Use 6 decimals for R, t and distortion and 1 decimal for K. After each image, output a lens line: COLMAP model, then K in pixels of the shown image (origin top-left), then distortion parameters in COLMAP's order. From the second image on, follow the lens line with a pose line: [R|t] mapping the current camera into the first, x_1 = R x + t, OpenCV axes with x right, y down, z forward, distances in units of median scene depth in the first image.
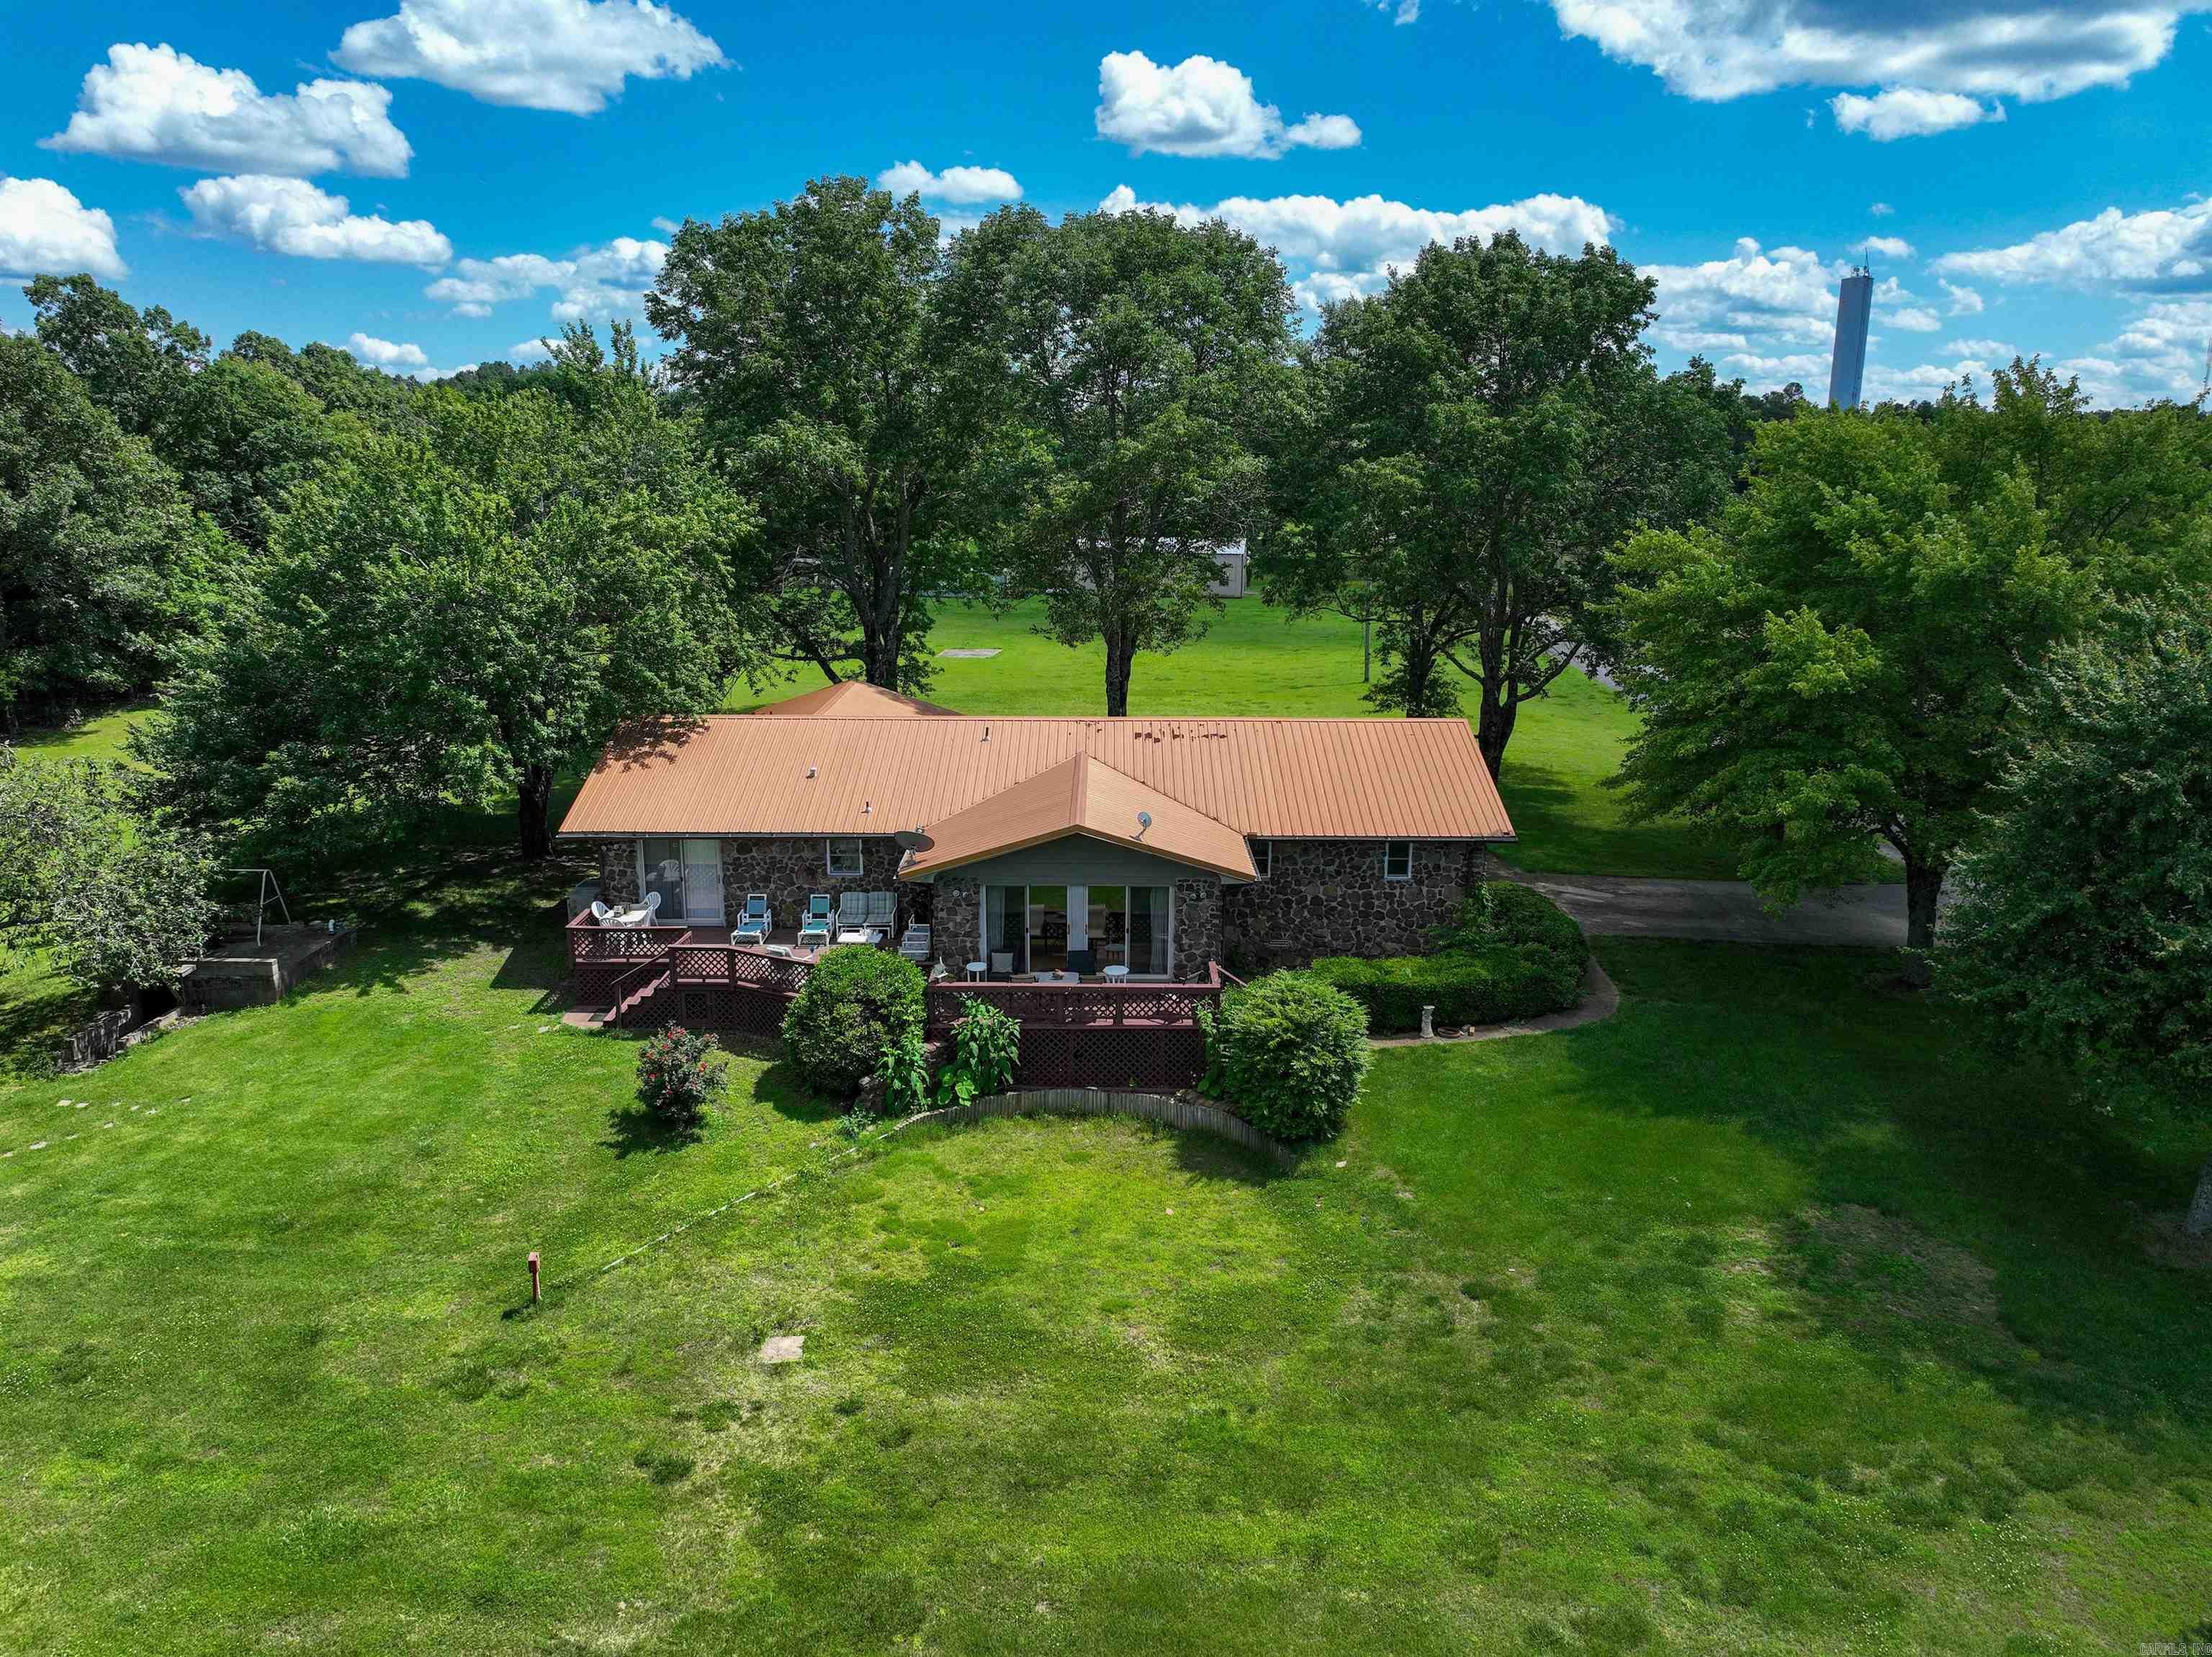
lens RADIAL K [[1568.0, 0, 1109.5], [0, 1568.0, 824.1], [0, 0, 1]] dist [-0.012887, 0.025747]
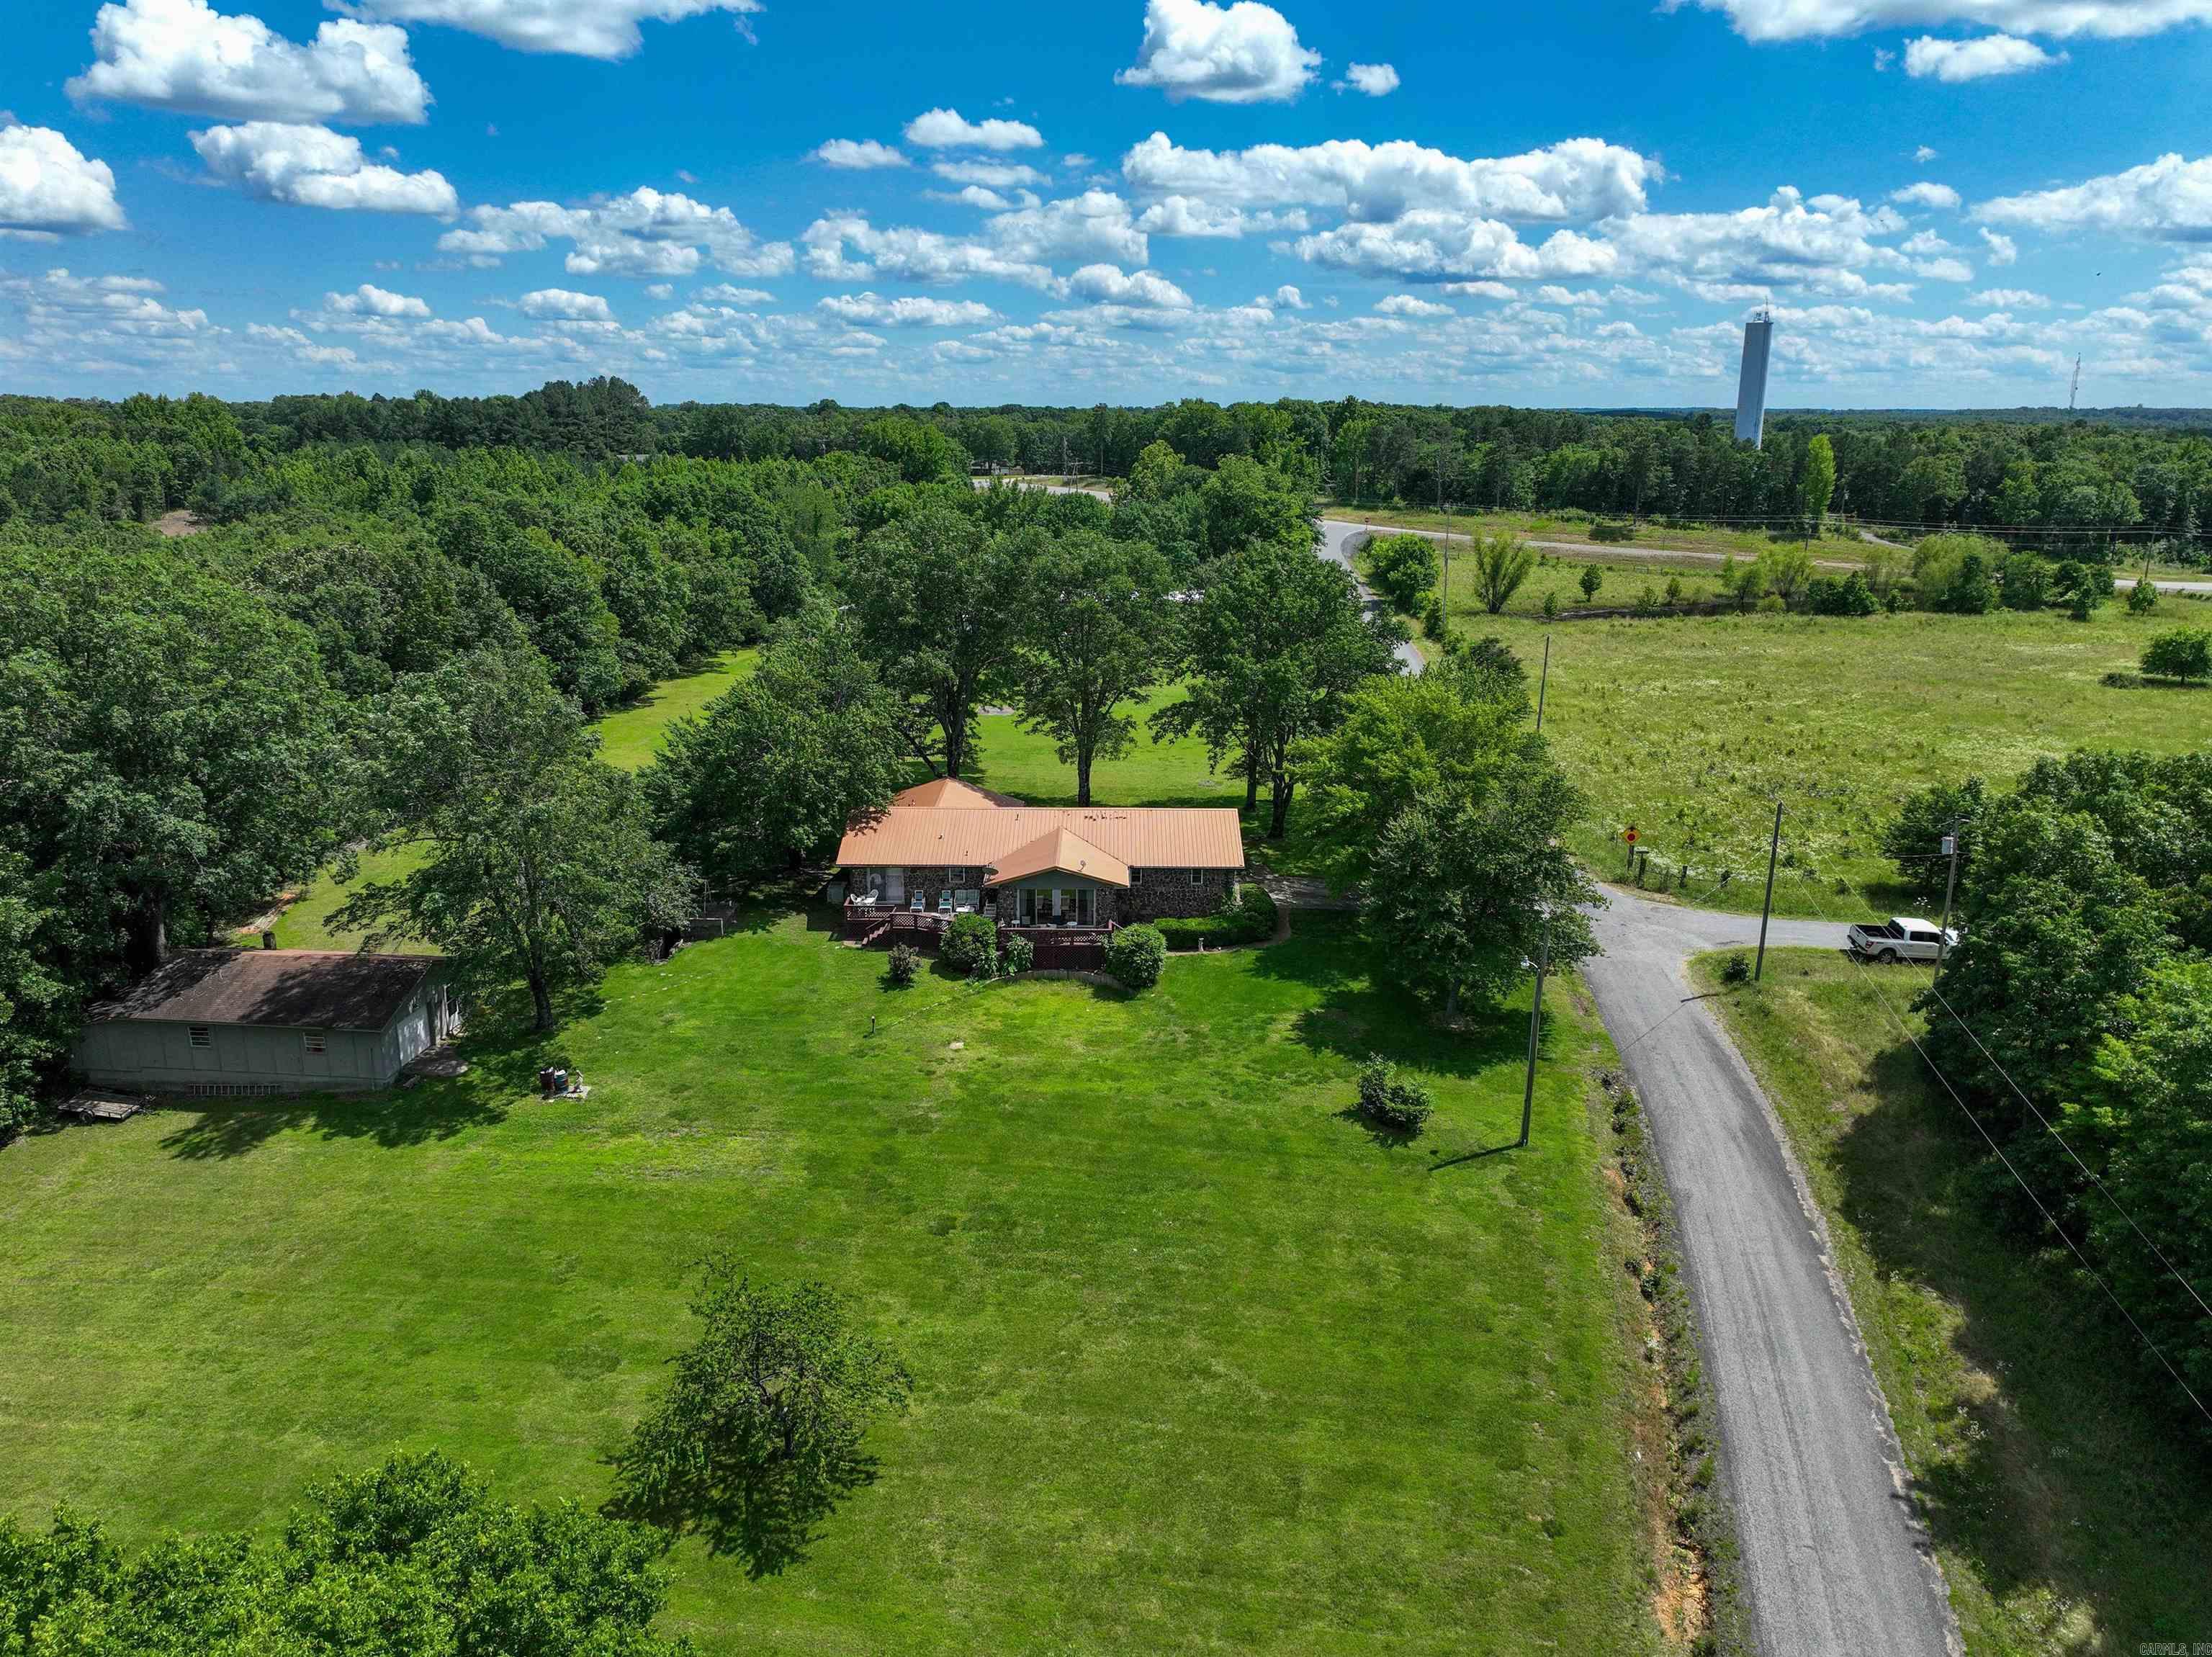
lens RADIAL K [[1568.0, 0, 1109.5], [0, 1568.0, 824.1], [0, 0, 1]] dist [-0.012887, 0.025747]
pose [[0.999992, 0.000579, -0.003982, 0.082838], [-0.000467, 0.999605, 0.028106, -0.150626], [0.003997, -0.028104, 0.999597, -1.662659]]
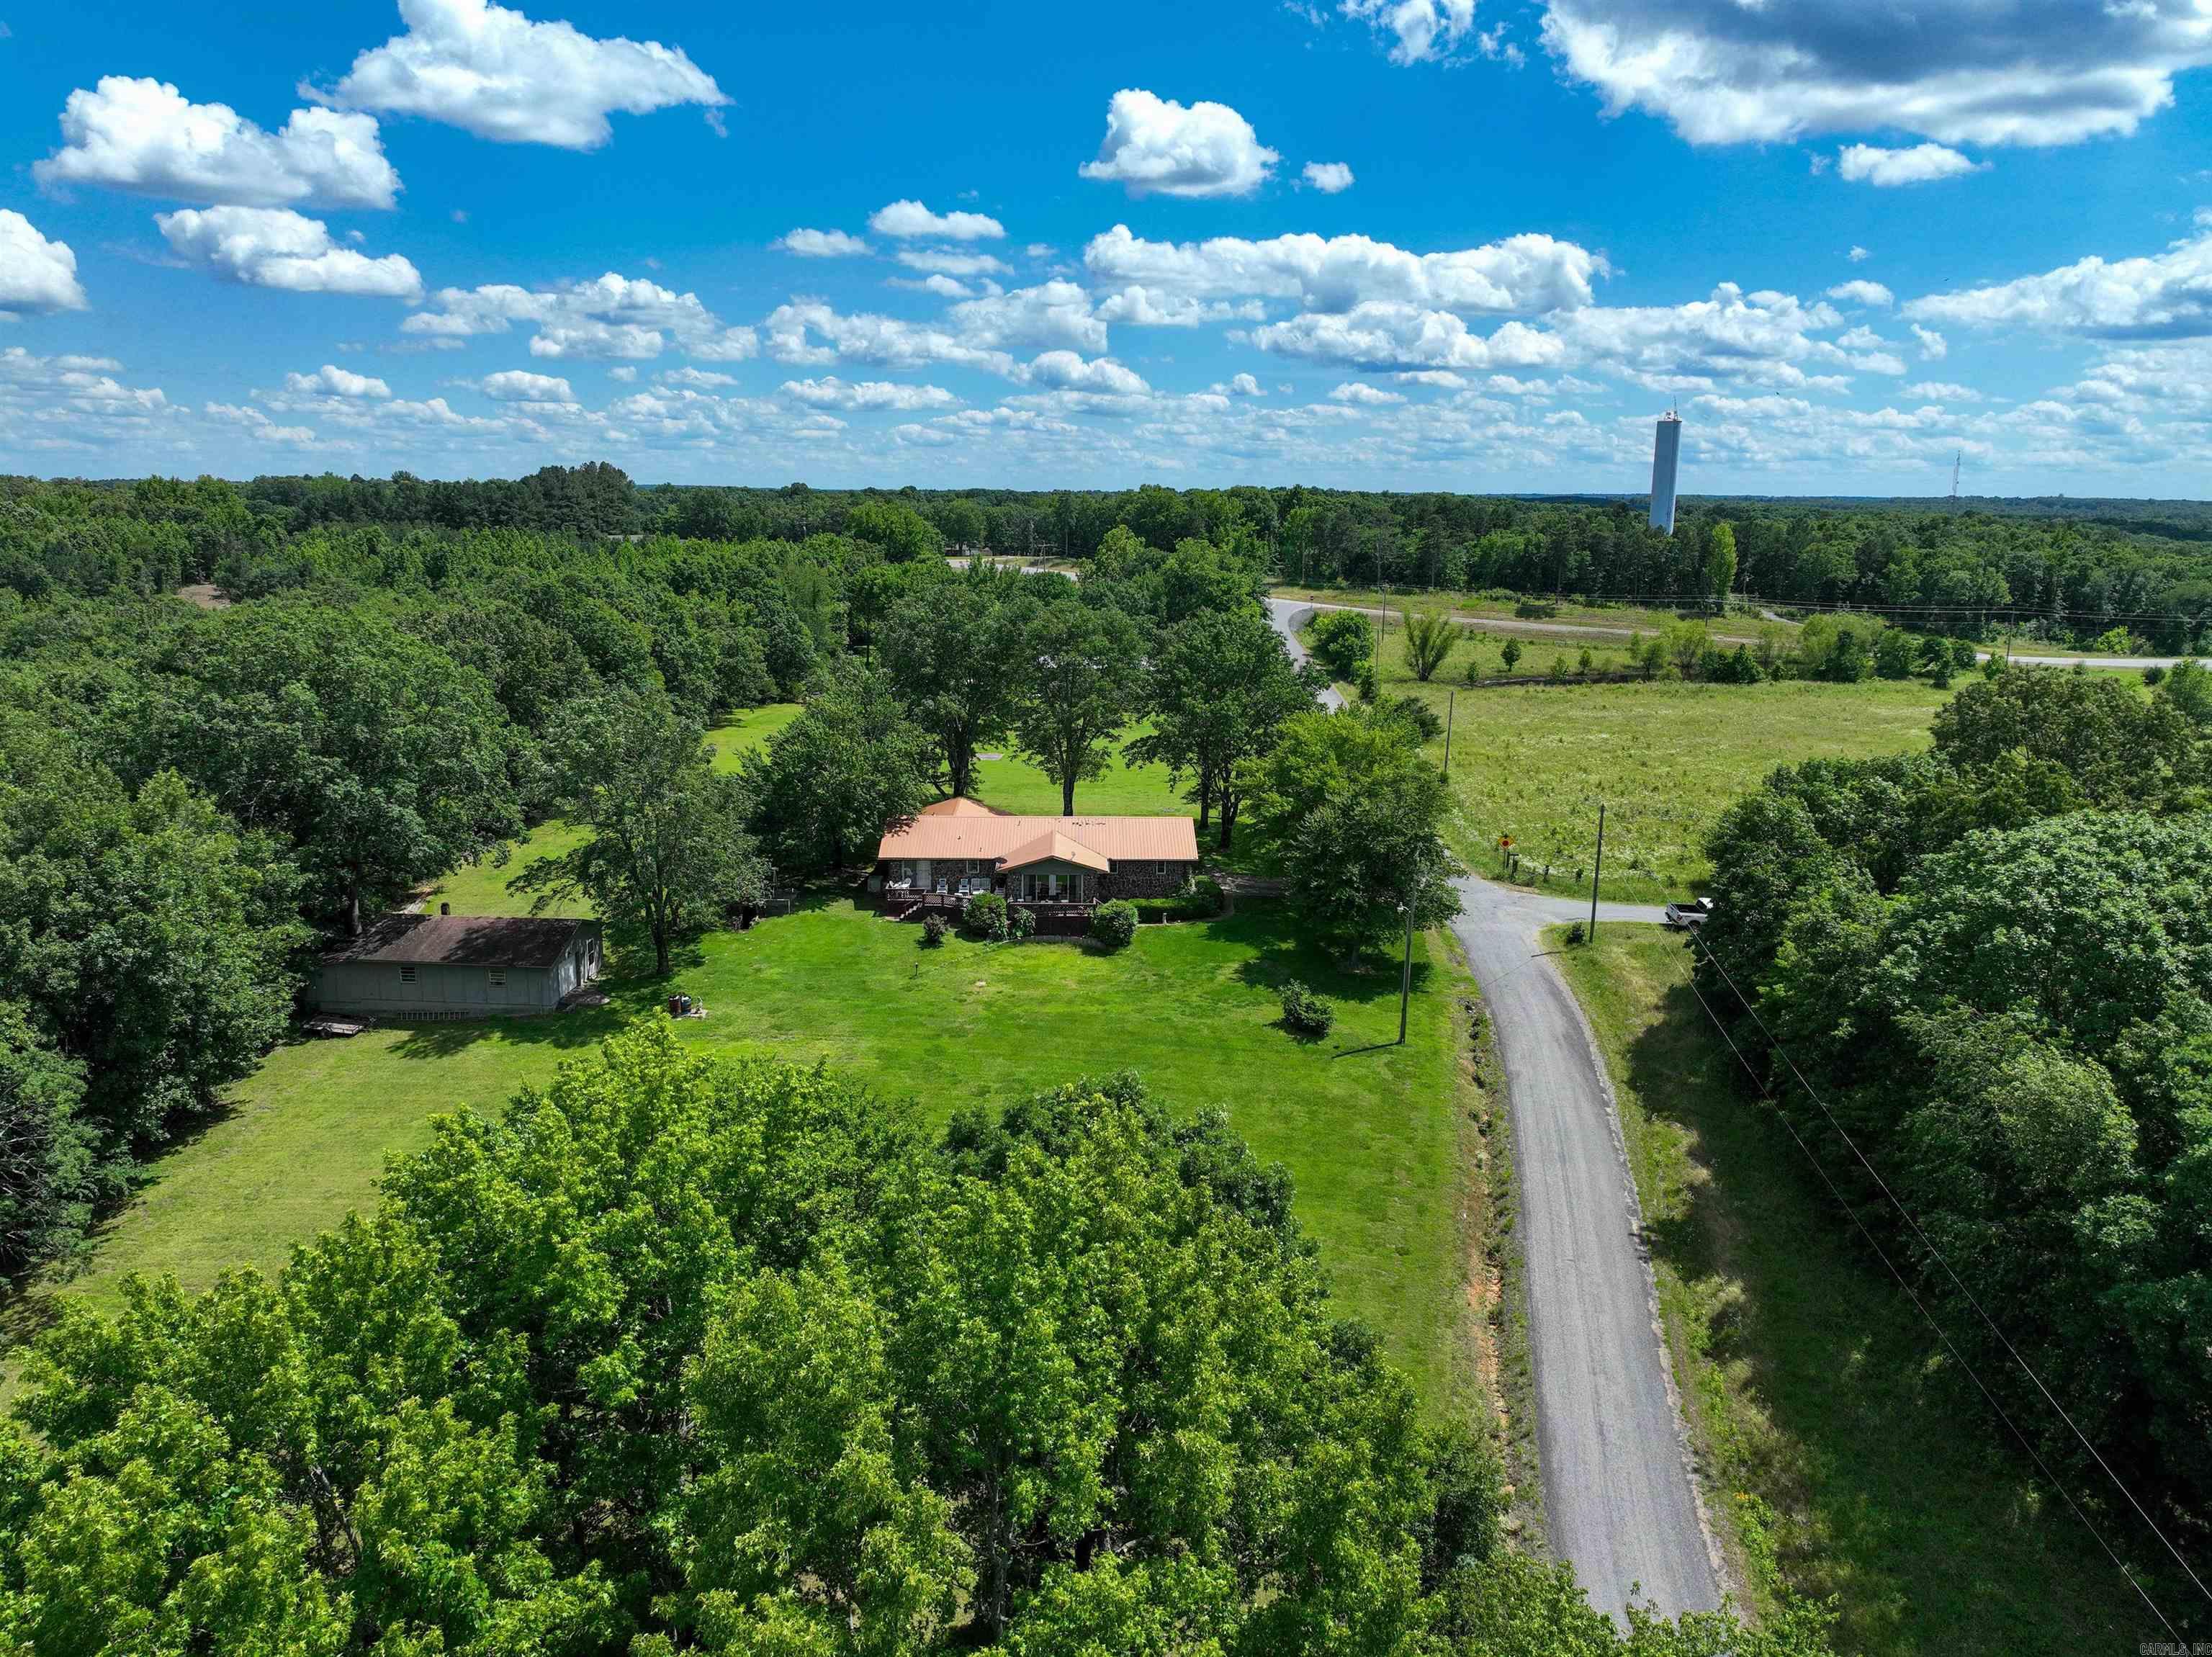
lens RADIAL K [[1568.0, 0, 1109.5], [0, 1568.0, 824.1], [0, 0, 1]] dist [-0.012887, 0.025747]
pose [[0.999759, 0.000784, 0.021951, 0.028347], [-0.000301, 0.999757, -0.022039, 0.008020], [-0.021963, 0.022027, 0.999516, -2.476709]]
